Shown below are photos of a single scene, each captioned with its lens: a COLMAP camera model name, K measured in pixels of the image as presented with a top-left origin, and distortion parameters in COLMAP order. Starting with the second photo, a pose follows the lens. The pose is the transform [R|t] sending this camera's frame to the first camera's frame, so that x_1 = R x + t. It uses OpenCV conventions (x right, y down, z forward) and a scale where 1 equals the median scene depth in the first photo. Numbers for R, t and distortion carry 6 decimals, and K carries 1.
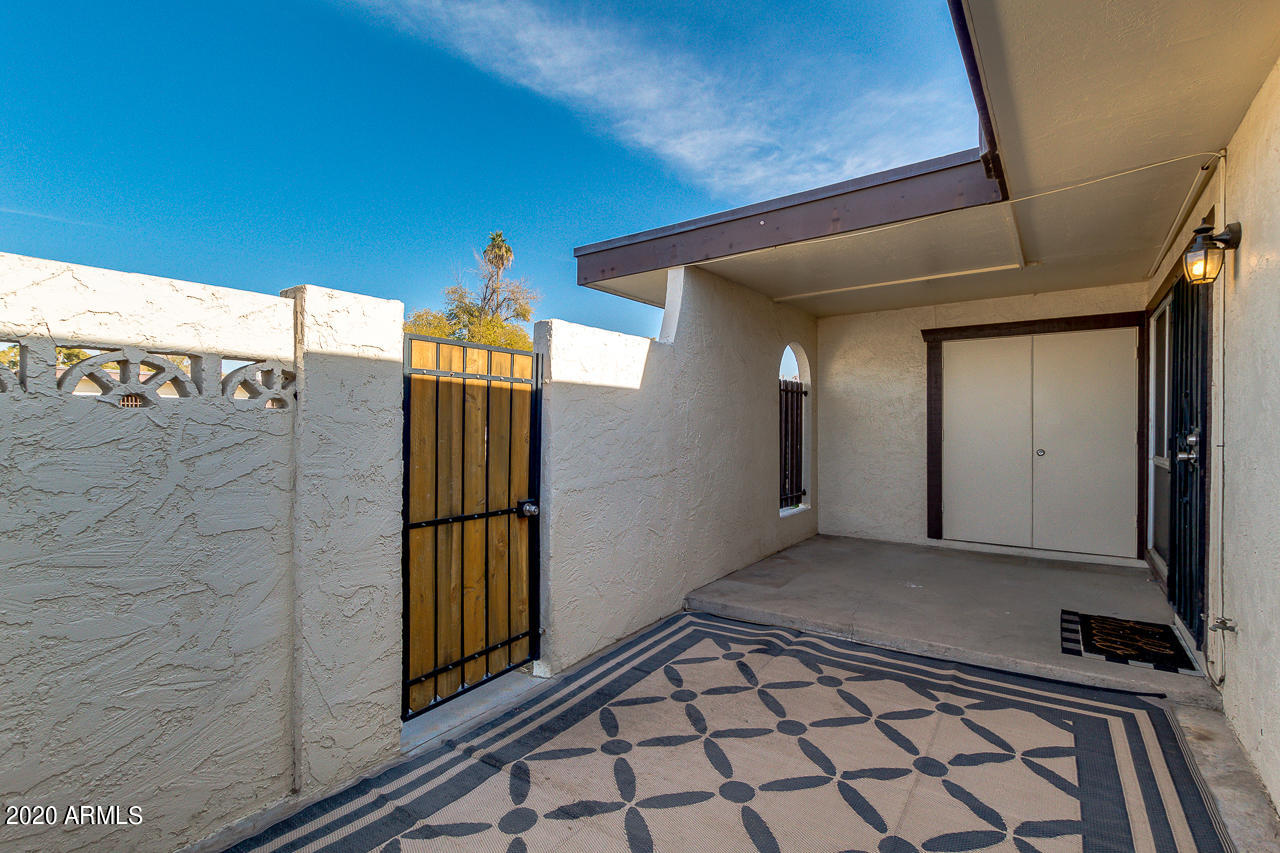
lens RADIAL K [[587.3, 0, 645.4], [0, 587.3, 422.2], [0, 0, 1]] dist [0.008974, -0.005867]
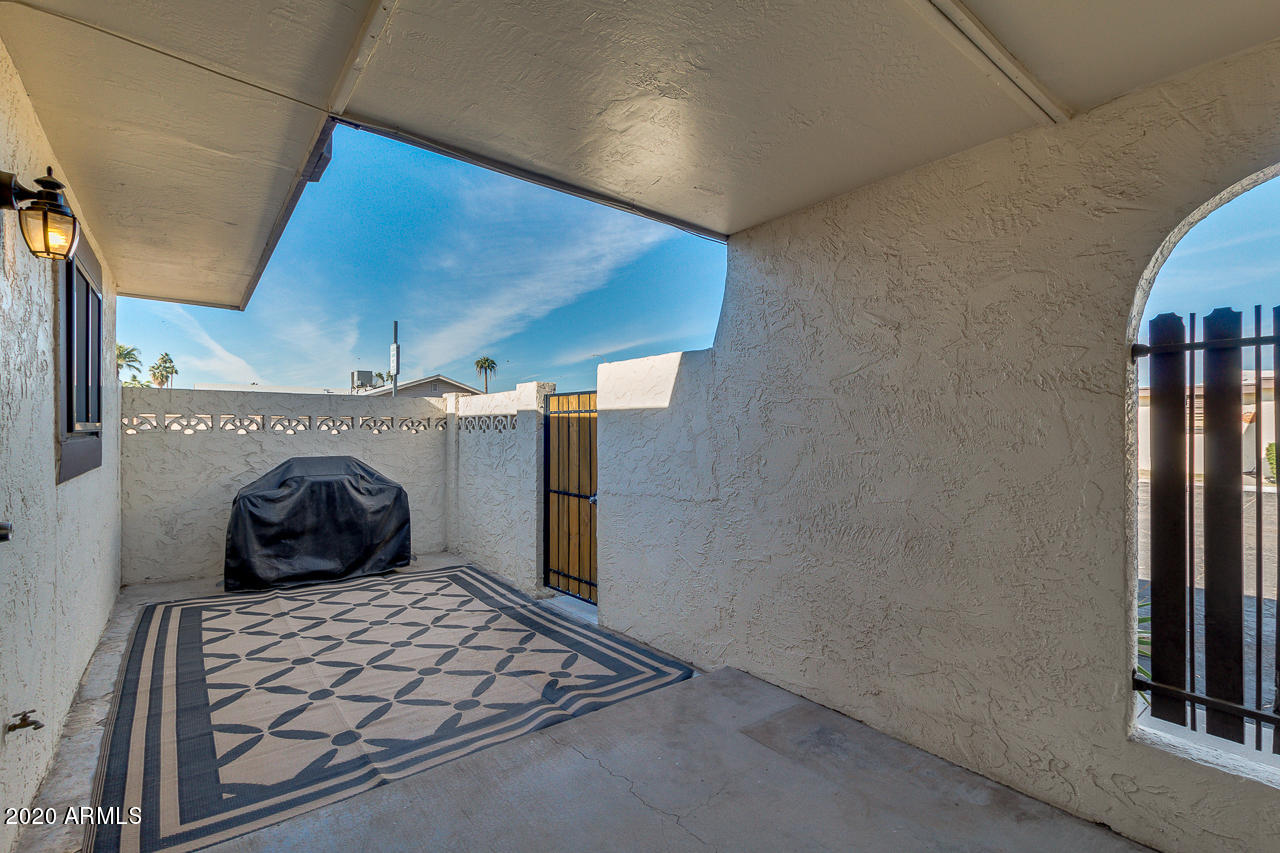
lens RADIAL K [[587.3, 0, 654.5], [0, 587.3, 428.6], [0, 0, 1]] dist [0.008974, -0.005867]
pose [[-0.278677, -0.004114, -0.960376, 1.121791], [0.002680, 0.999984, -0.005061, -0.018112], [0.960381, -0.003984, -0.278662, 1.504252]]
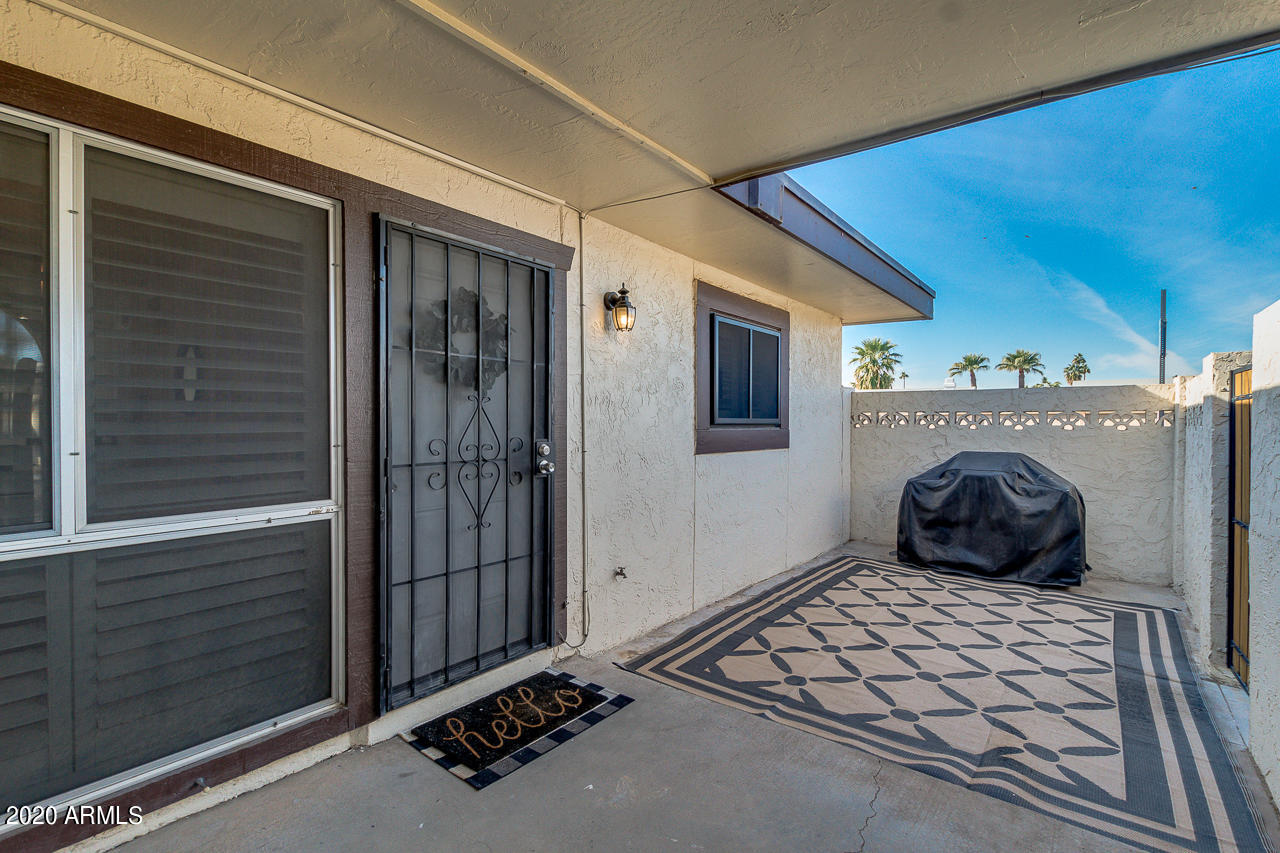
lens RADIAL K [[587.3, 0, 643.2], [0, 587.3, 429.8], [0, 0, 1]] dist [0.008974, -0.005867]
pose [[-0.998706, -0.009339, 0.049985, 0.651641], [-0.009044, 0.999940, 0.006118, -0.013539], [-0.050039, 0.005658, -0.998731, 1.856302]]
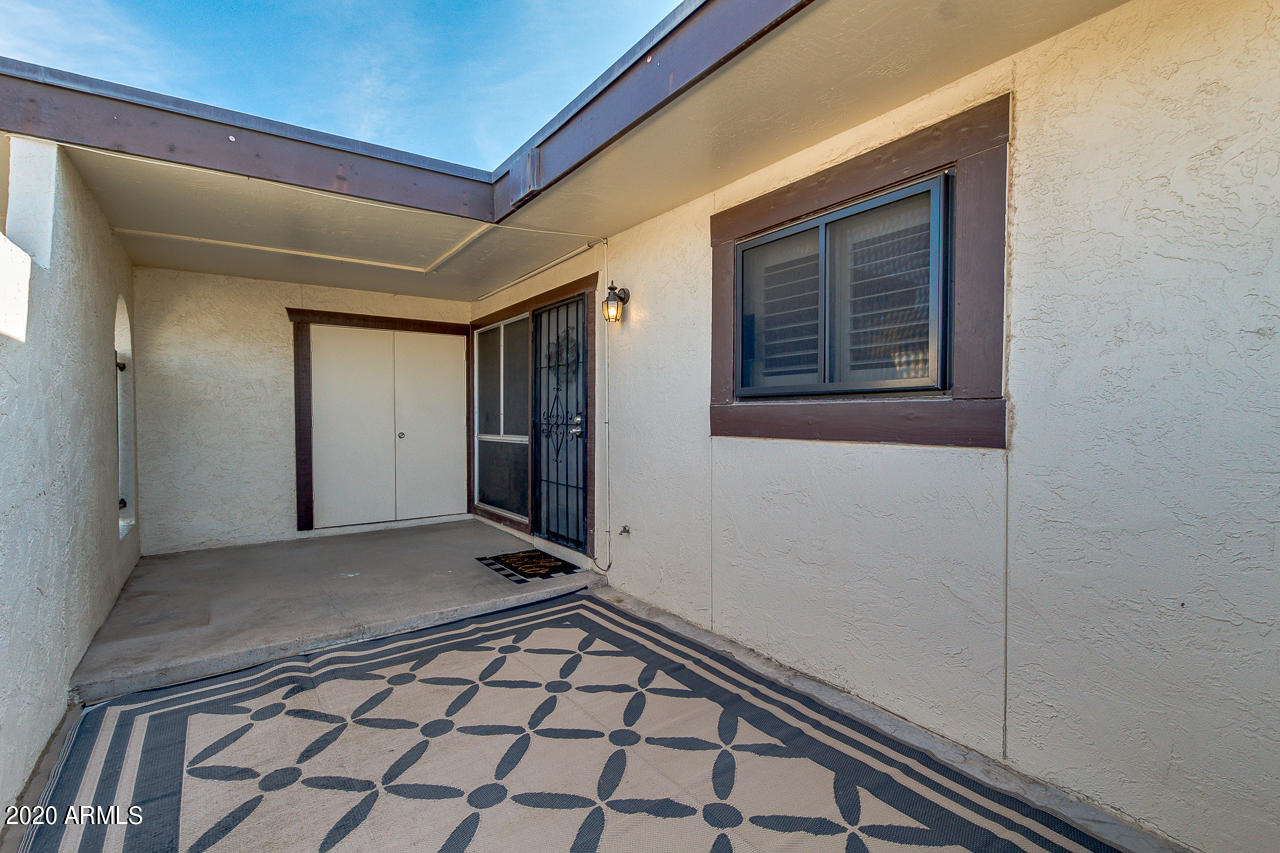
lens RADIAL K [[587.3, 0, 653.6], [0, 587.3, 426.1], [0, 0, 1]] dist [0.008974, -0.005867]
pose [[0.316485, -0.021337, 0.948357, -0.427446], [-0.003769, 0.999711, 0.023750, 0.008130], [-0.948590, -0.011091, 0.316313, 0.304036]]
